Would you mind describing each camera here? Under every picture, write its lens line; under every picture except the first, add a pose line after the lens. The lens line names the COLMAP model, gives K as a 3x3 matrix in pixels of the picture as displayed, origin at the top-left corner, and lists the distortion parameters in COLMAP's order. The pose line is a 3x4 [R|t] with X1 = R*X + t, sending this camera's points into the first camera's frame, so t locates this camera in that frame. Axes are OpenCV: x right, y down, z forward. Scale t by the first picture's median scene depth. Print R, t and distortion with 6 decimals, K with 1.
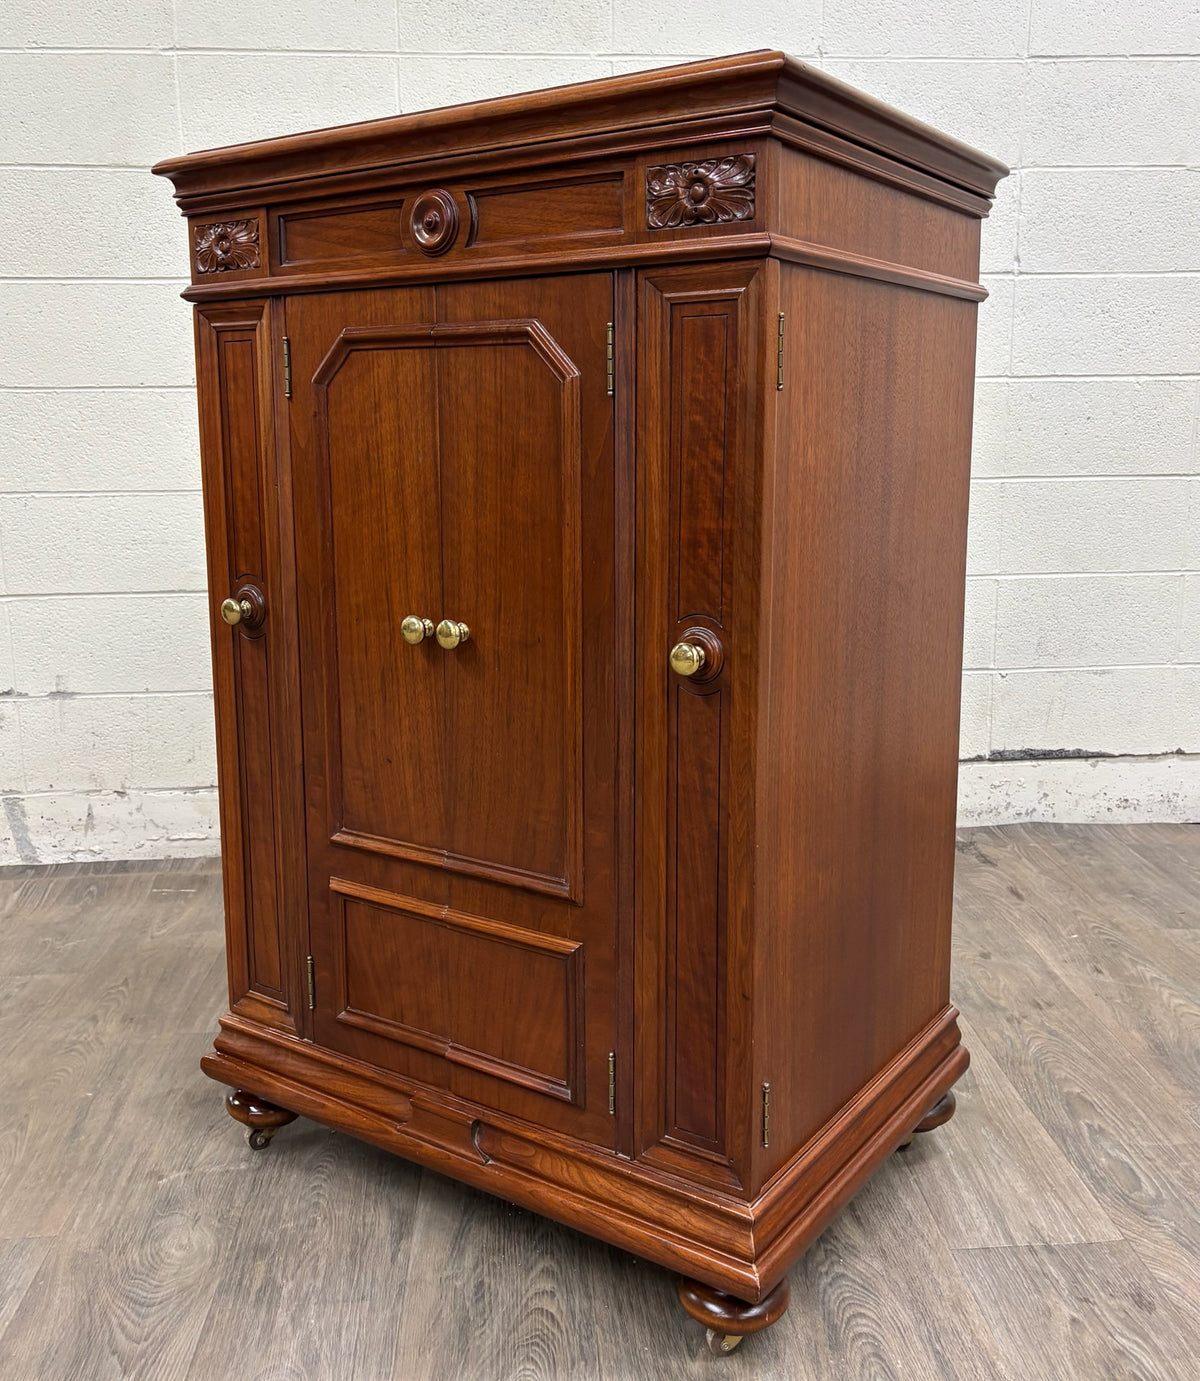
lens RADIAL K [[1314.9, 0, 636.9], [0, 1314.9, 643.7], [0, 0, 1]] dist [0.054080, 0.000000]
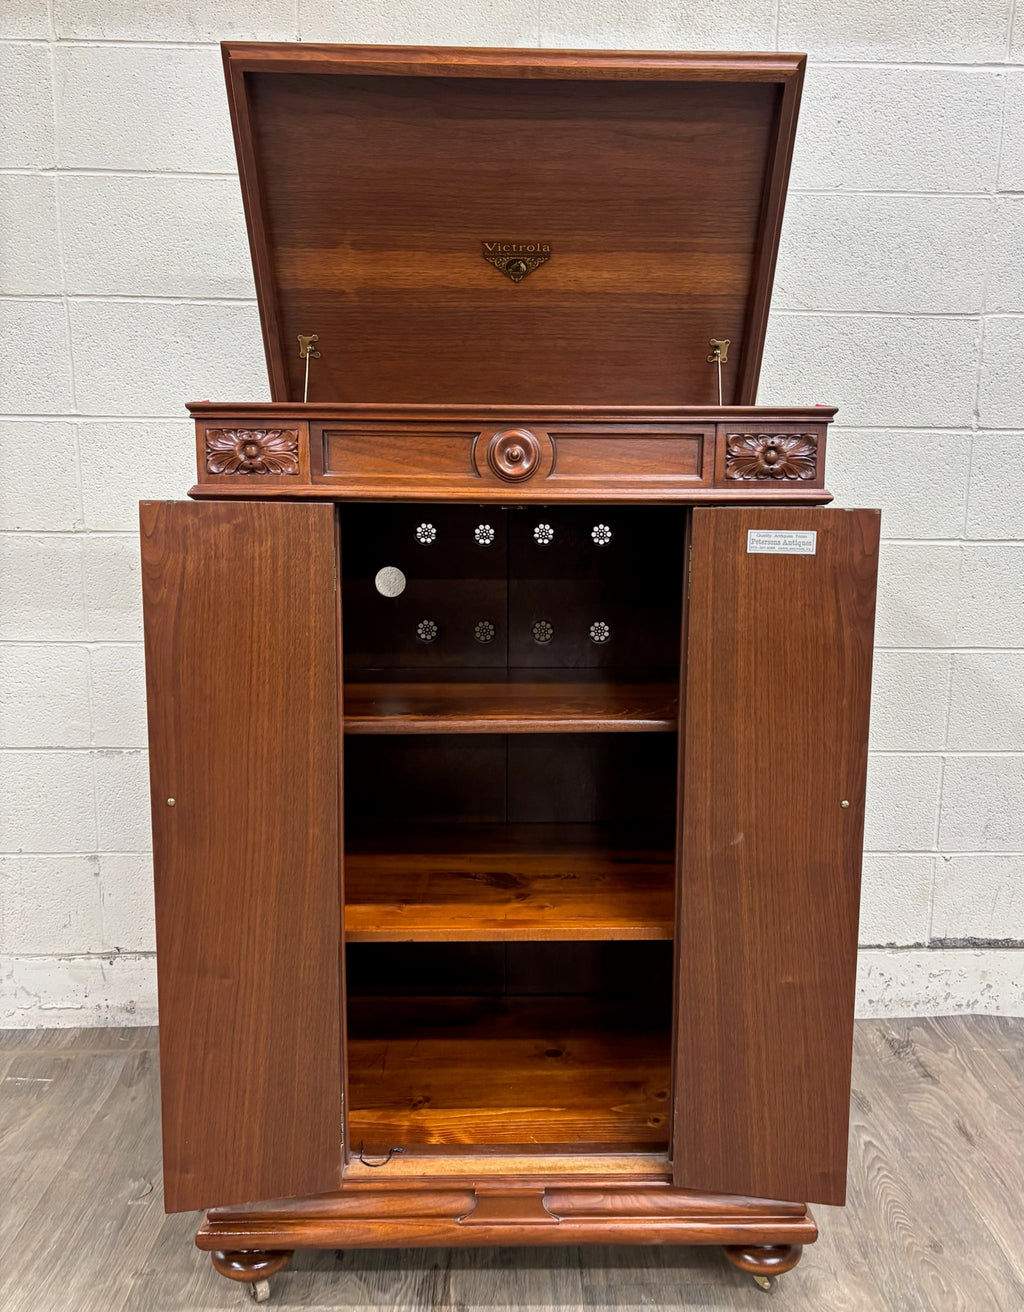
lens RADIAL K [[1071.4, 0, 540.4], [0, 1071.4, 661.3], [0, 0, 1]] dist [0.068820, -0.056848]
pose [[0.814496, -0.076145, 0.575150, -0.702404], [0.084014, 0.996381, 0.012936, -0.139959], [-0.574054, 0.037784, 0.817945, 0.193544]]
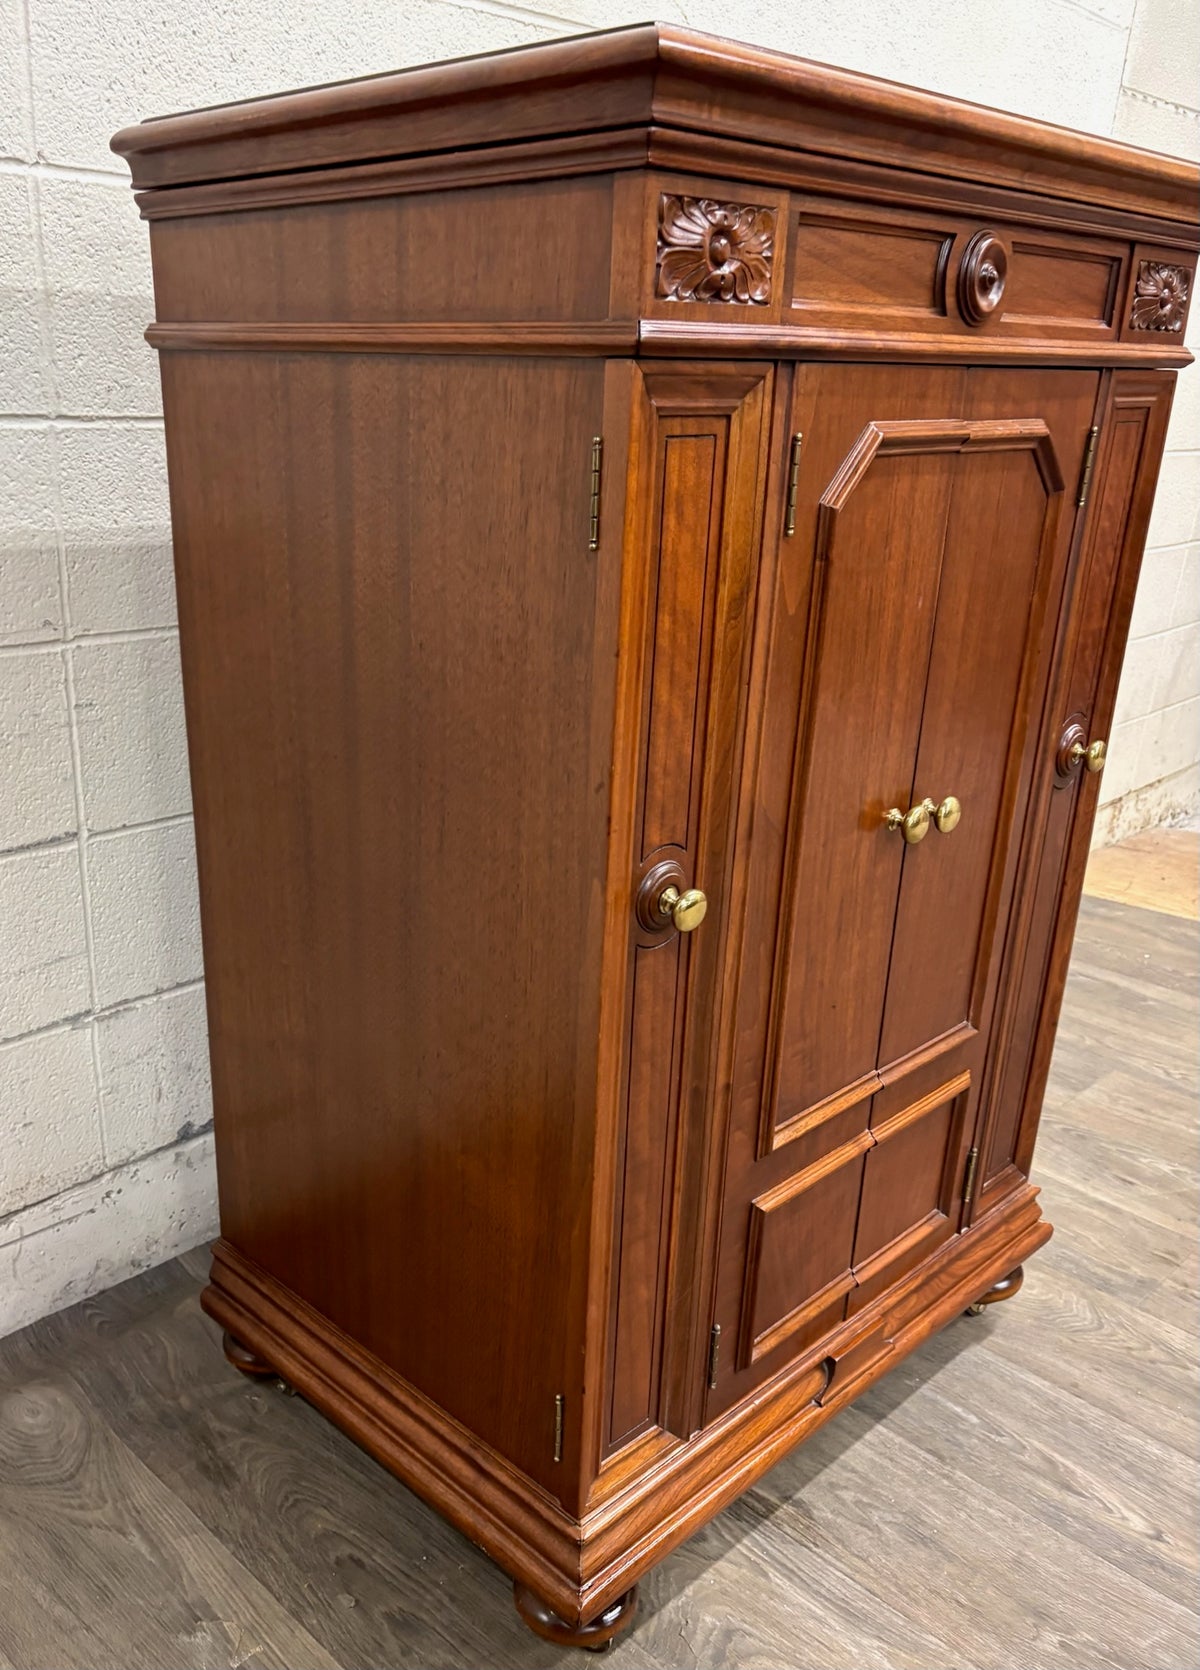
lens RADIAL K [[1367.8, 0, 514.7], [0, 1367.8, 909.1], [0, 0, 1]] dist [0.042681, -0.025791]
pose [[0.216687, -0.351305, 0.910841, -1.022343], [0.136451, 0.934749, 0.328064, -0.274863], [-0.966658, 0.053198, 0.250484, 1.066528]]
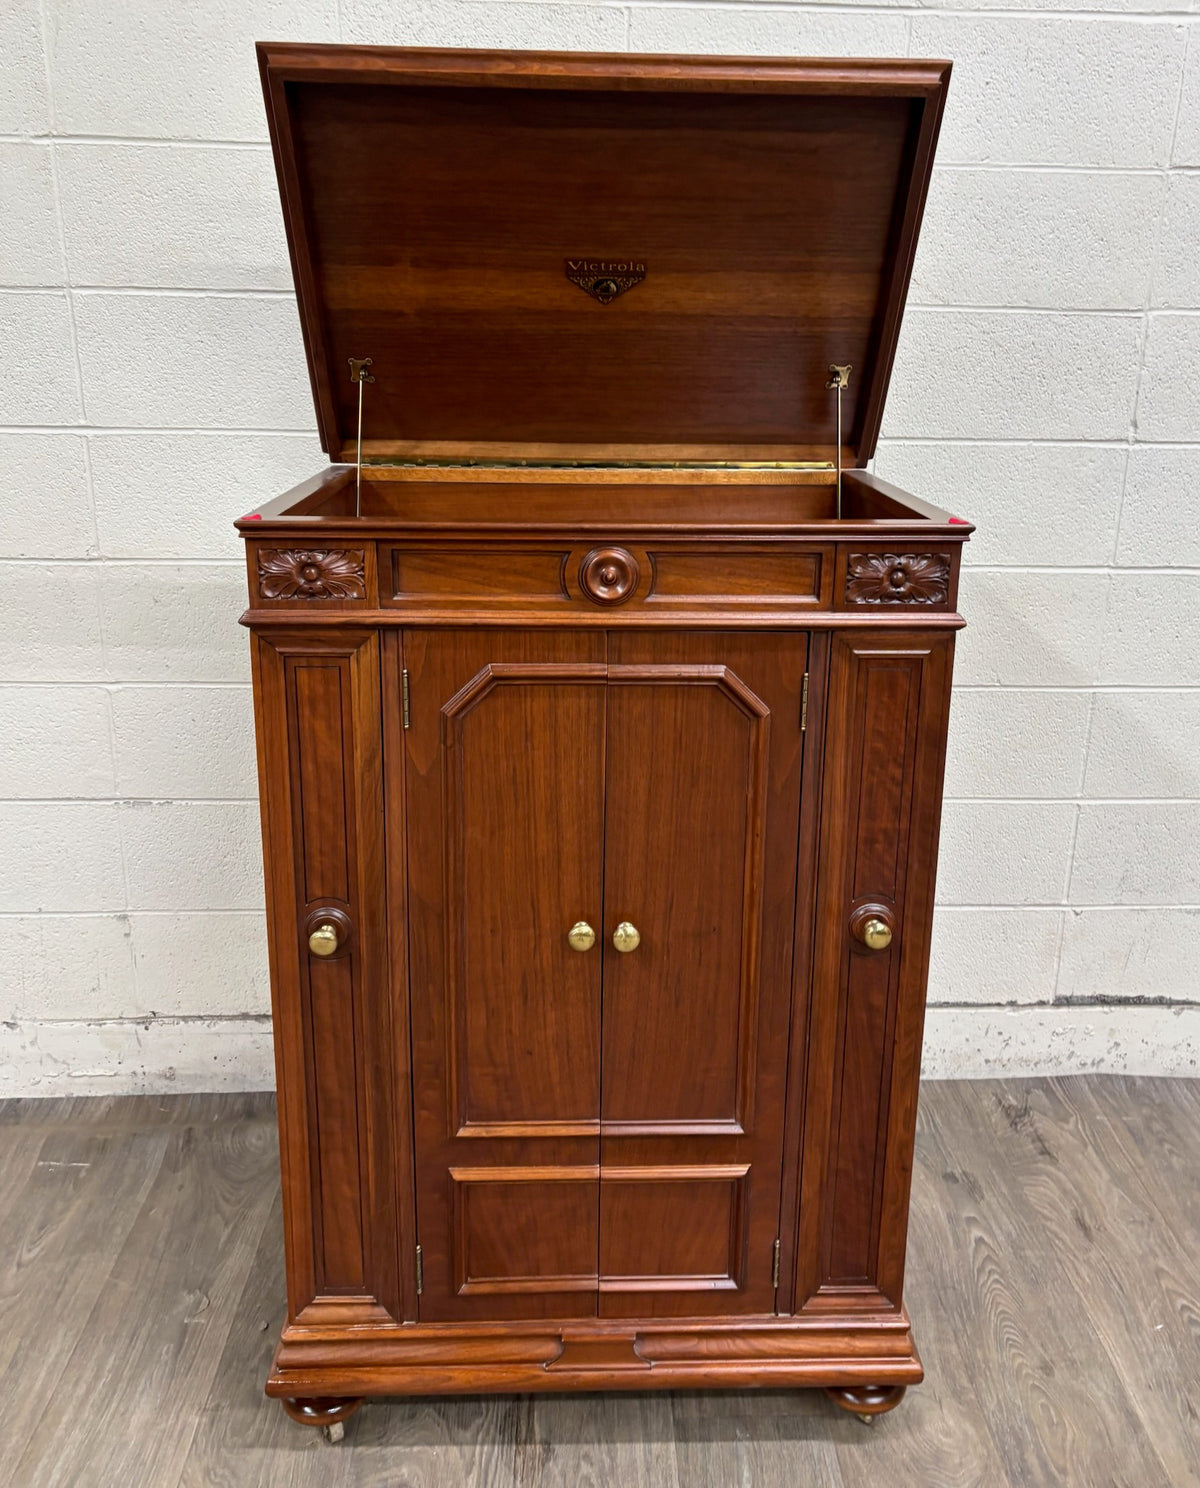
lens RADIAL K [[1276.9, 0, 628.8], [0, 1276.9, 658.6], [0, 0, 1]] dist [0.054740, -0.027969]
pose [[0.805740, -0.137533, 0.576079, -0.733391], [0.078502, 0.988883, 0.126288, -0.376456], [-0.587043, -0.056531, 0.807579, 0.156511]]
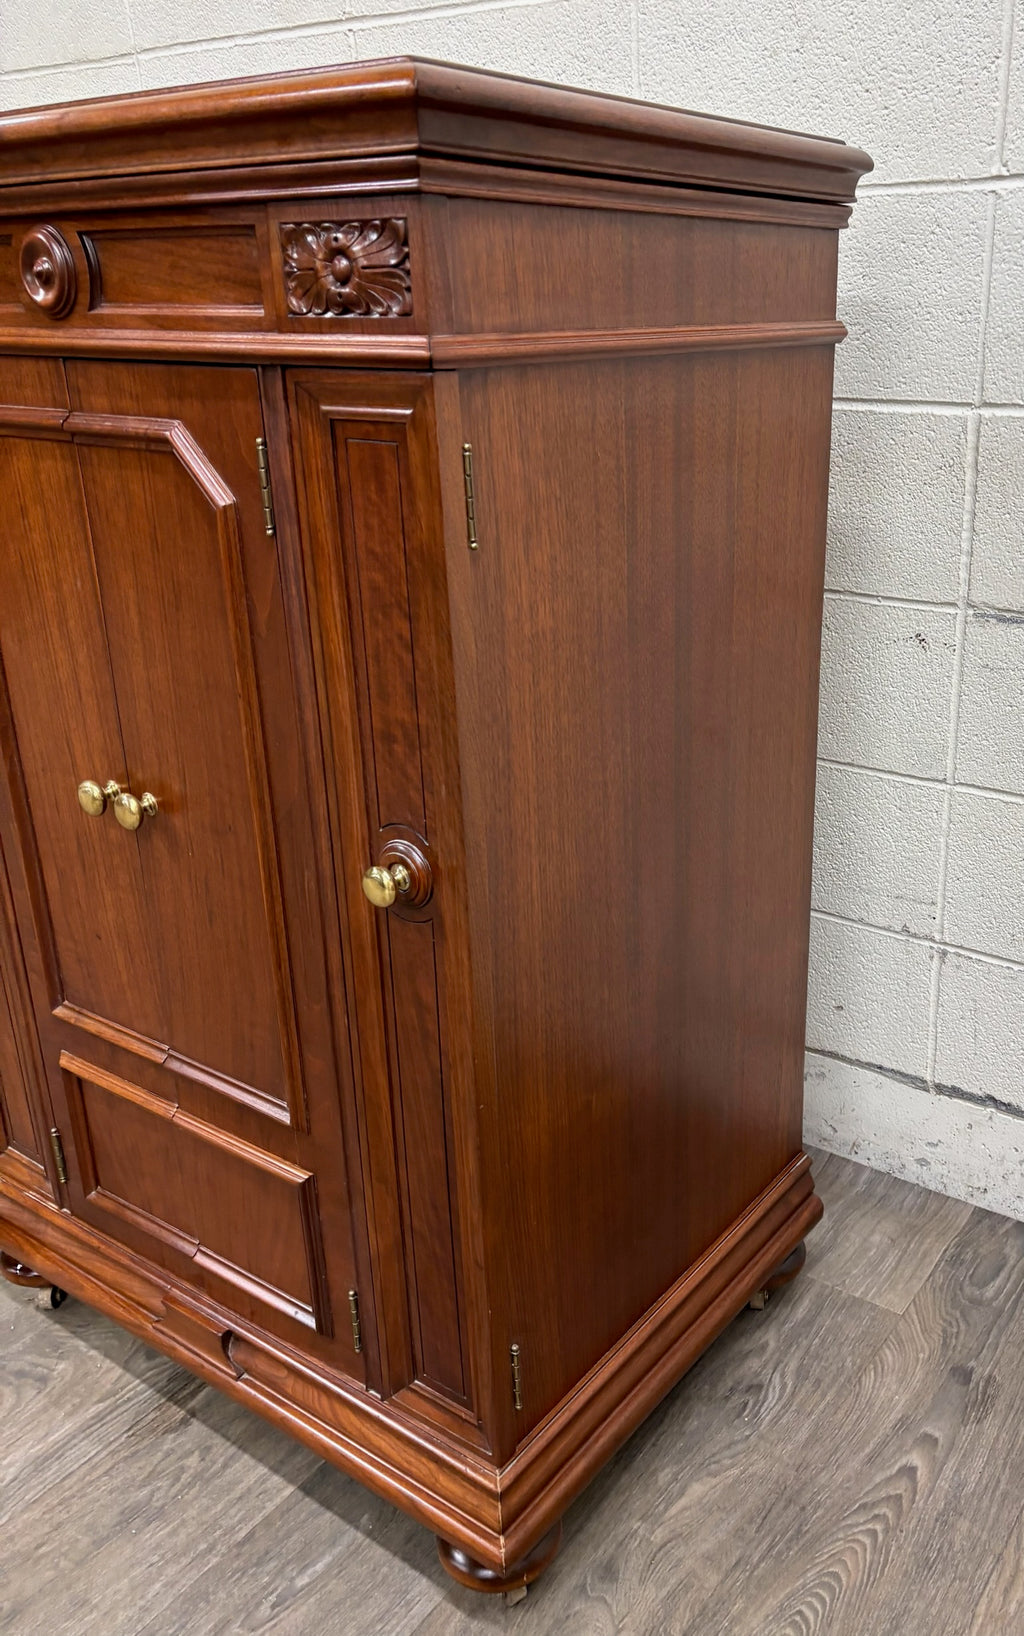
lens RADIAL K [[1326.6, 0, 675.7], [0, 1326.6, 801.2], [0, 0, 1]] dist [0.051396, -0.031994]
pose [[0.999991, -0.003061, -0.002920, 0.194335], [0.003575, 0.980521, 0.196383, -0.173666], [0.002262, -0.196392, 0.980523, 0.208865]]
